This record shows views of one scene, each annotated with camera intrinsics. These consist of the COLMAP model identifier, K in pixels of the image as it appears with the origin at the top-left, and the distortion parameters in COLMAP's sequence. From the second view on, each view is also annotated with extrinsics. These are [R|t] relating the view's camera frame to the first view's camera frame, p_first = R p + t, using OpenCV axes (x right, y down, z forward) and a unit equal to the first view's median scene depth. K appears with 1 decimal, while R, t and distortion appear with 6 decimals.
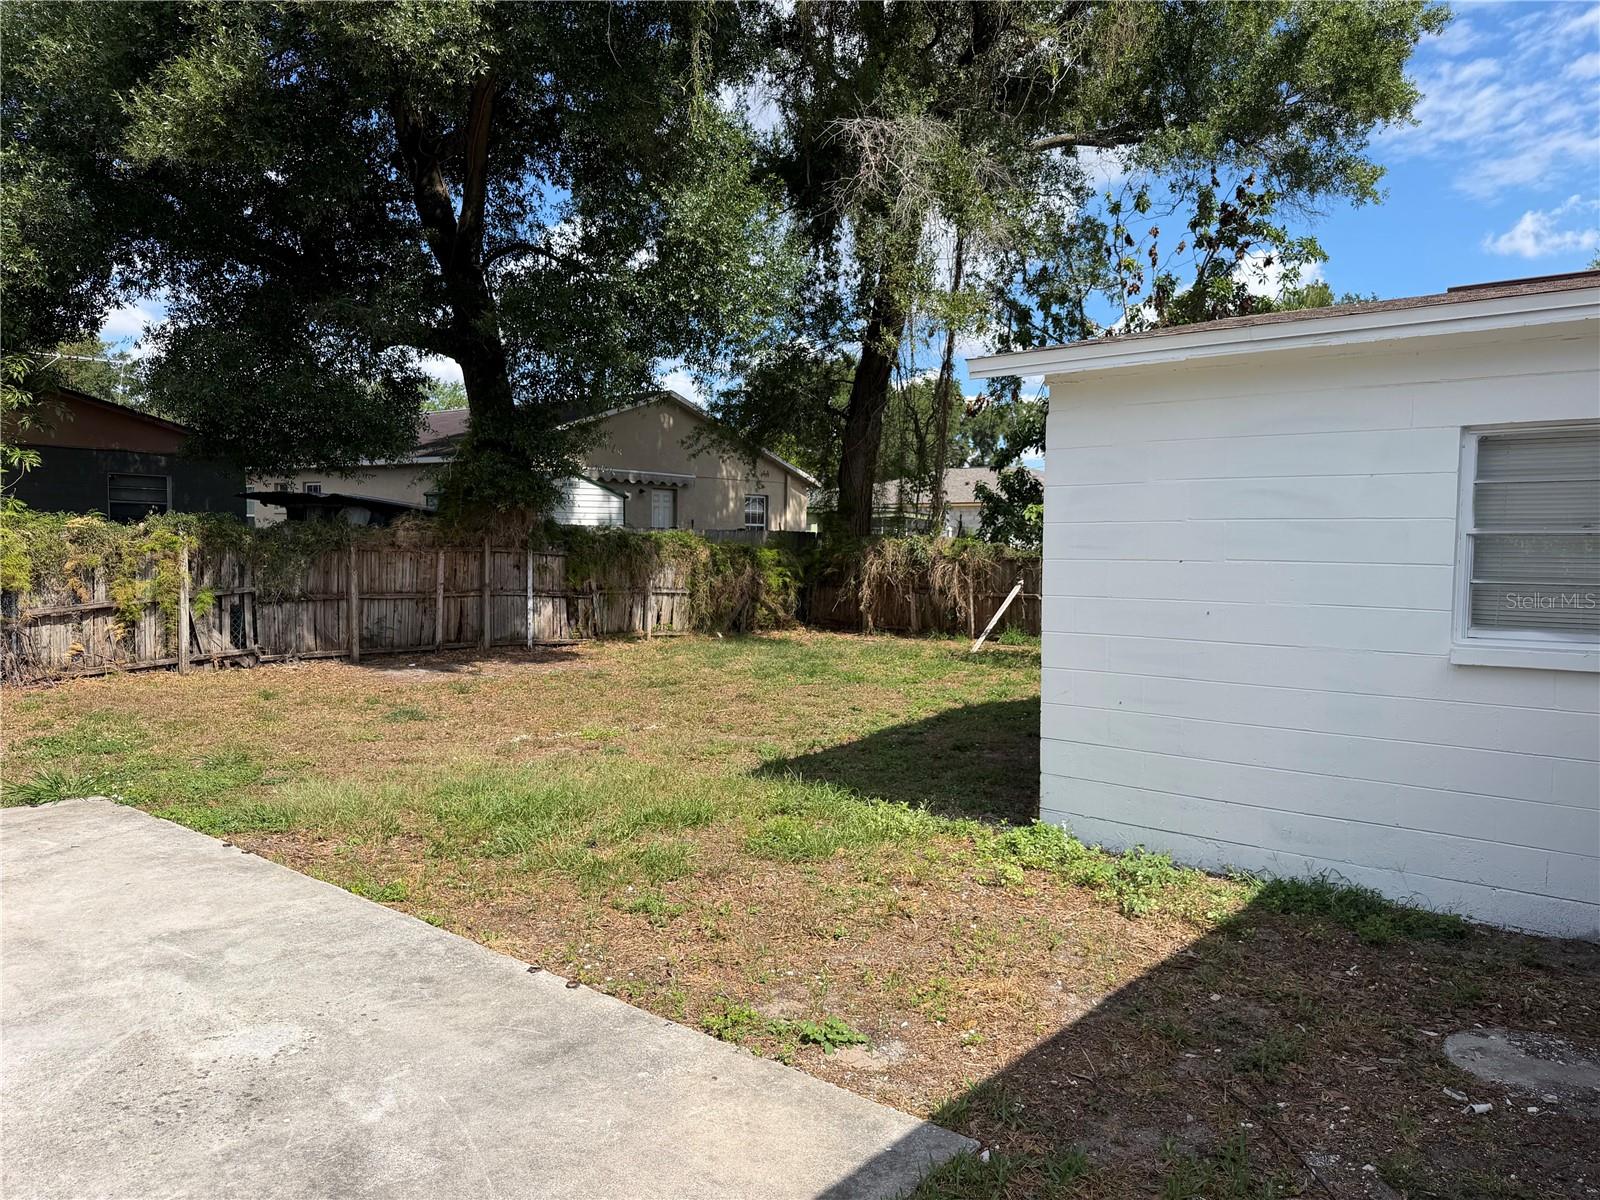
lens RADIAL K [[1137.7, 0, 800.0], [0, 1137.7, 600.0], [0, 0, 1]] dist [0.026925, -0.042062]
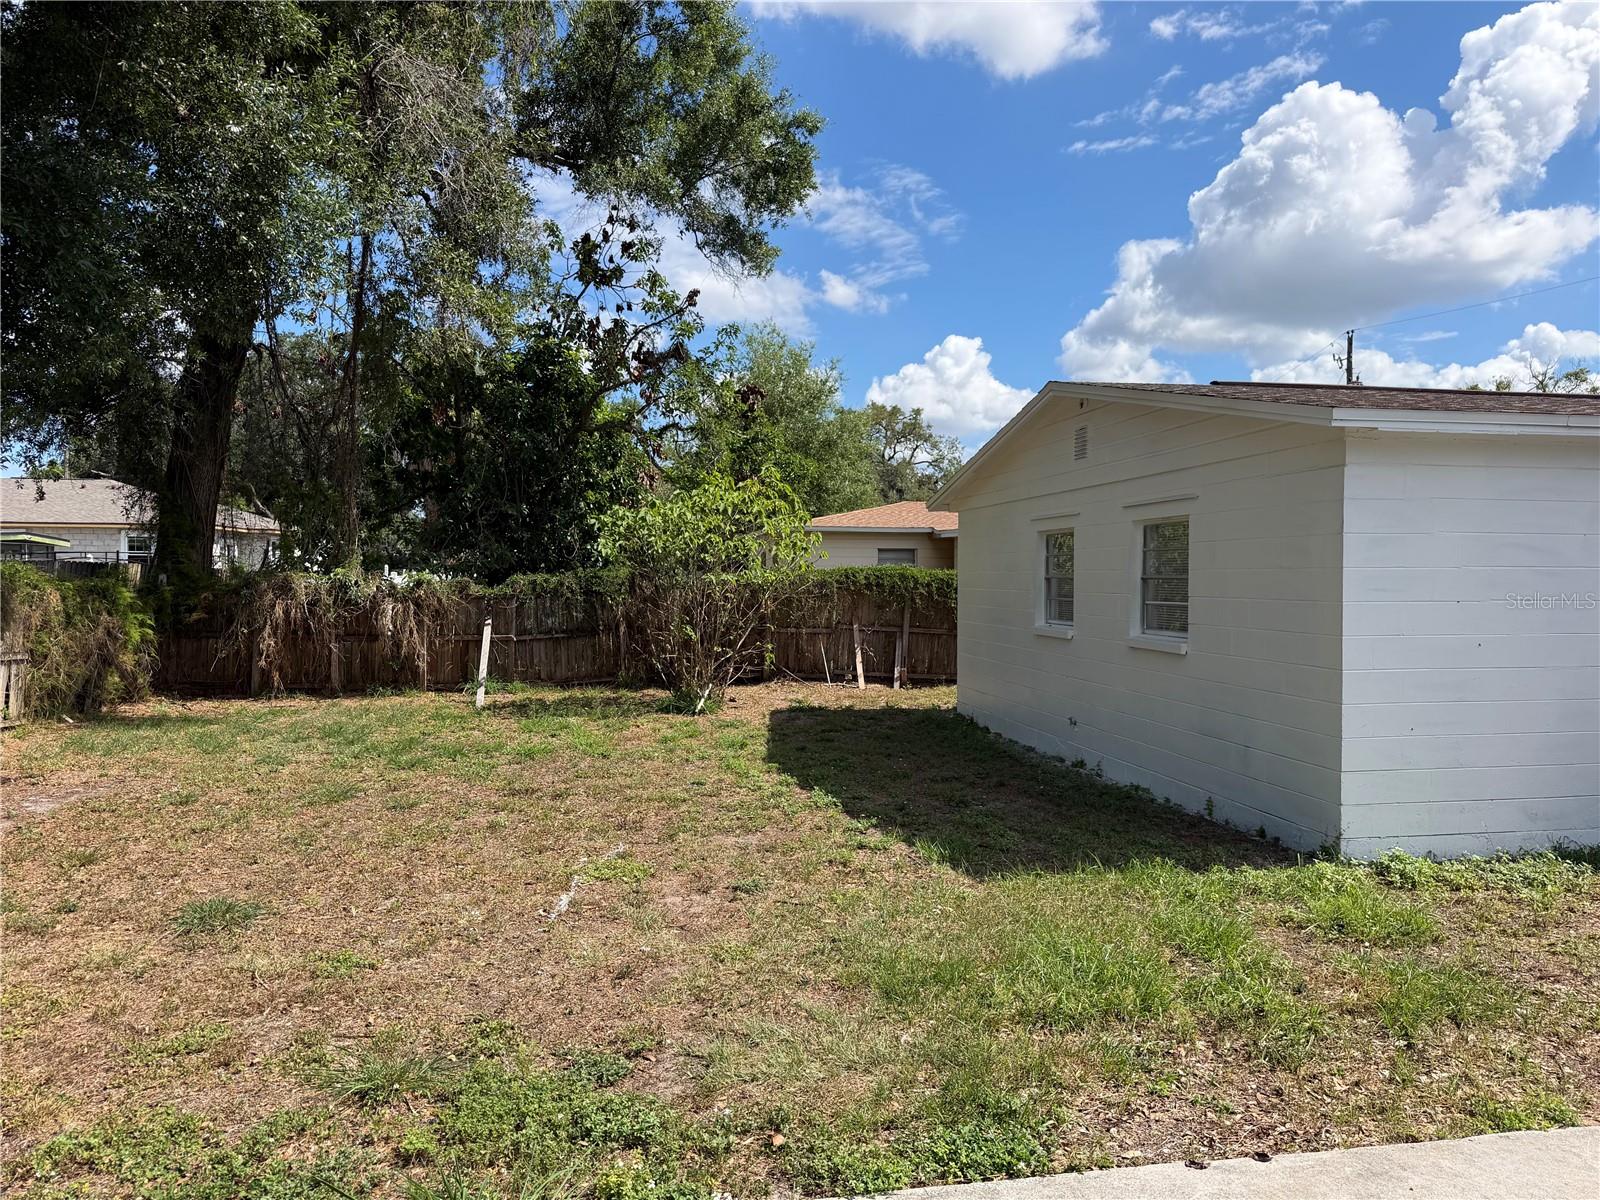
lens RADIAL K [[1137.7, 0, 800.0], [0, 1137.7, 600.0], [0, 0, 1]] dist [0.026925, -0.042062]
pose [[0.642516, -0.022610, 0.765938, -0.307027], [0.040768, 0.999158, -0.004704, -0.017776], [-0.765187, 0.034249, 0.642897, 0.233182]]
